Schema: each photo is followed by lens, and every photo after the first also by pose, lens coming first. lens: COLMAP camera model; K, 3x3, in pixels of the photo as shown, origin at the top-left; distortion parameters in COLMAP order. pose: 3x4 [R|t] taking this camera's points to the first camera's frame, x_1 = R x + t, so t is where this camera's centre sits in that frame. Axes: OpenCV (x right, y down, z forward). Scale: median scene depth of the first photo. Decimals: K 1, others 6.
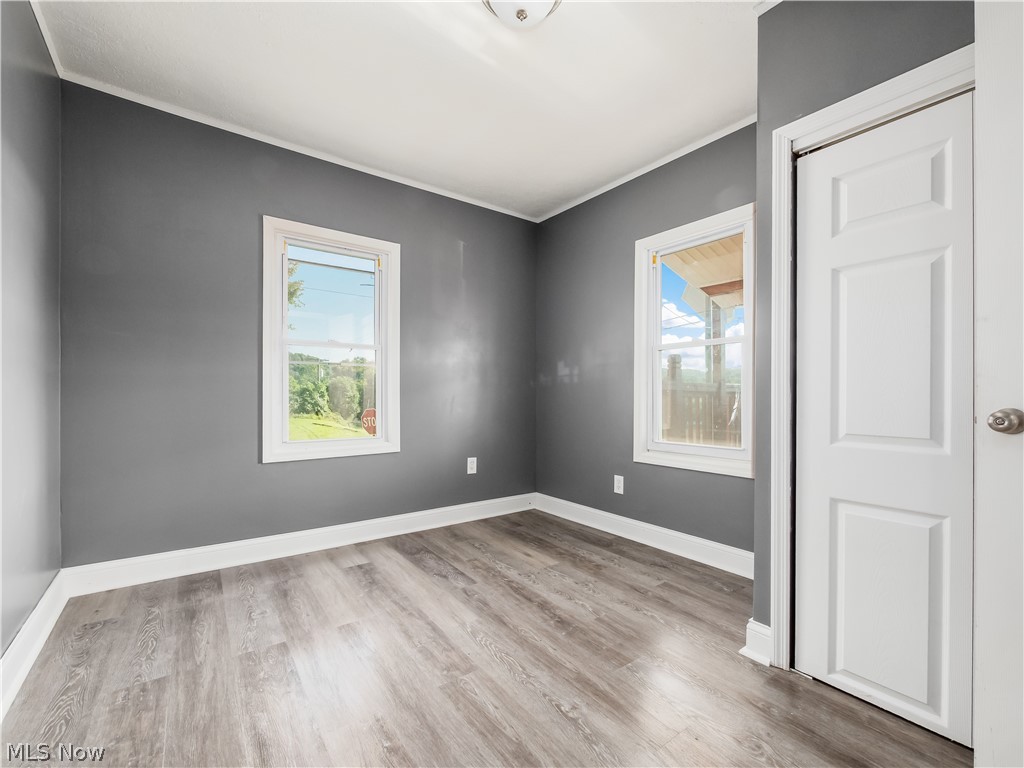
lens RADIAL K [[433.5, 0, 517.8], [0, 433.5, 387.4], [0, 0, 1]] dist [-0.006463, 0.000223]
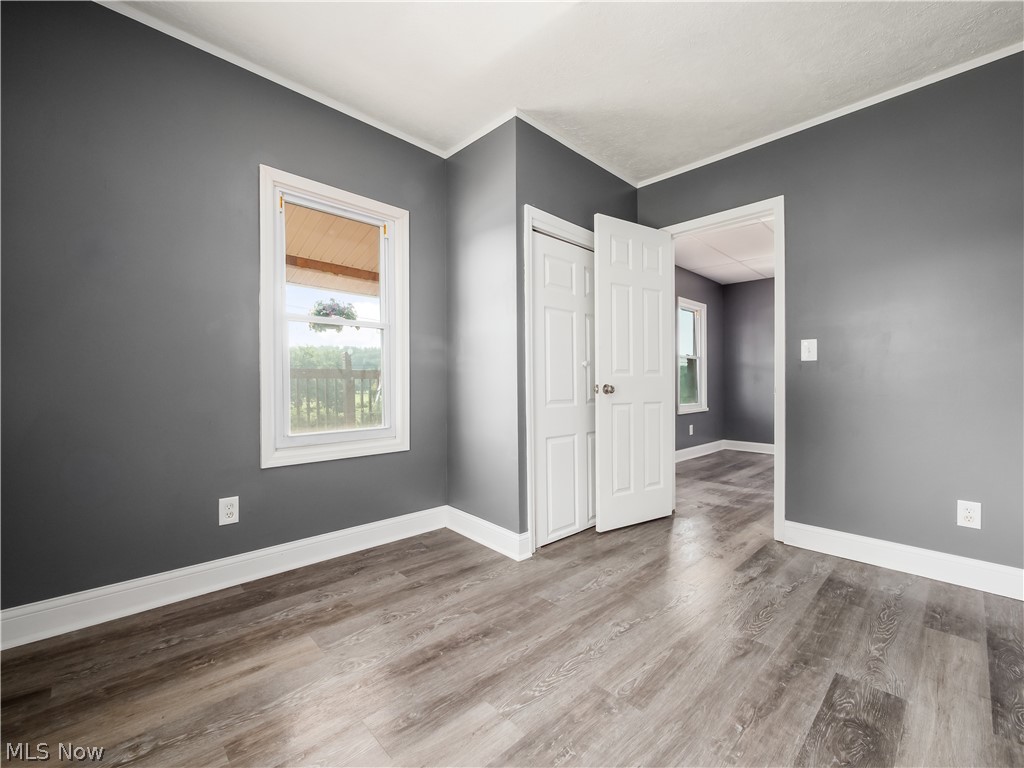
lens RADIAL K [[433.5, 0, 517.8], [0, 433.5, 387.4], [0, 0, 1]] dist [-0.006463, 0.000223]
pose [[-0.132453, -0.015011, 0.991076, -0.677203], [-0.025406, 0.999608, 0.011745, 0.023418], [-0.990864, -0.023623, -0.132782, 0.927860]]
